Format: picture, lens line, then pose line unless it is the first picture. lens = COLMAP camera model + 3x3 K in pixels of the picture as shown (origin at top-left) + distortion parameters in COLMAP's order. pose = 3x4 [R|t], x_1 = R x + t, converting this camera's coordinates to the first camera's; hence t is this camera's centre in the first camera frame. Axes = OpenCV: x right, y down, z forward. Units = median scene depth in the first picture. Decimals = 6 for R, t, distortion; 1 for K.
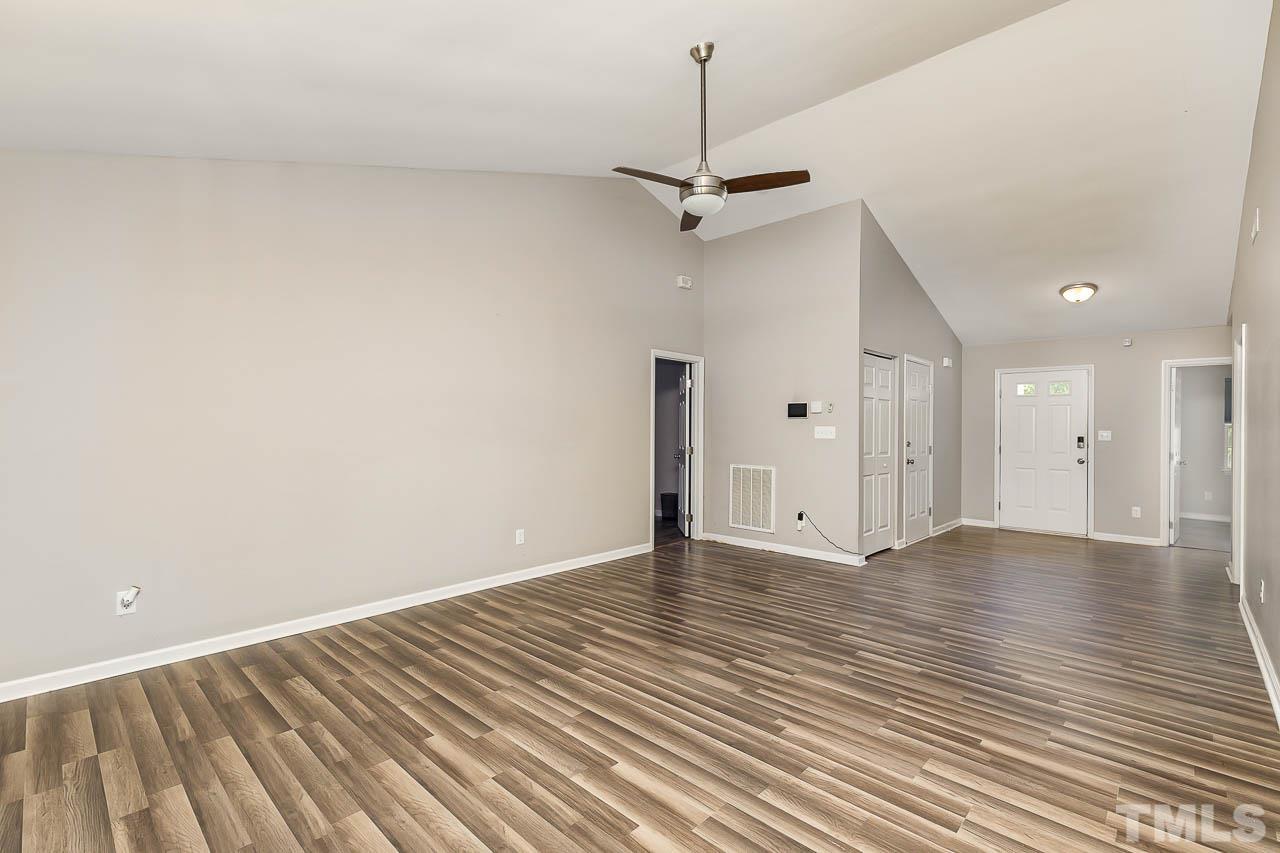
lens RADIAL K [[572.2, 0, 644.6], [0, 572.2, 425.0], [0, 0, 1]] dist [0.001313, 0.000004]
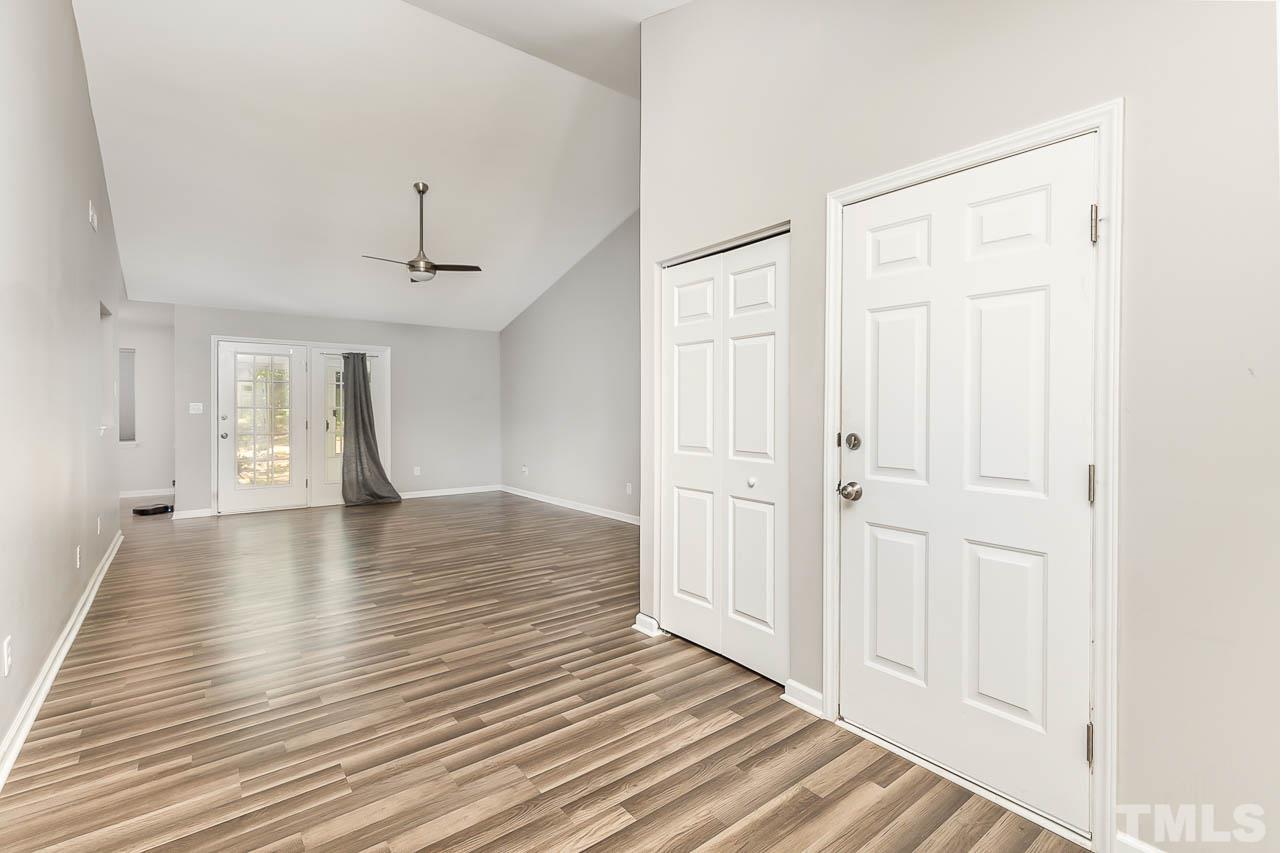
lens RADIAL K [[572.2, 0, 644.6], [0, 572.2, 425.0], [0, 0, 1]] dist [0.001313, 0.000004]
pose [[-0.141675, 0.024640, -0.989606, 1.599642], [0.003941, 0.999696, 0.024327, 0.019833], [0.989905, -0.000454, -0.141729, 1.792835]]
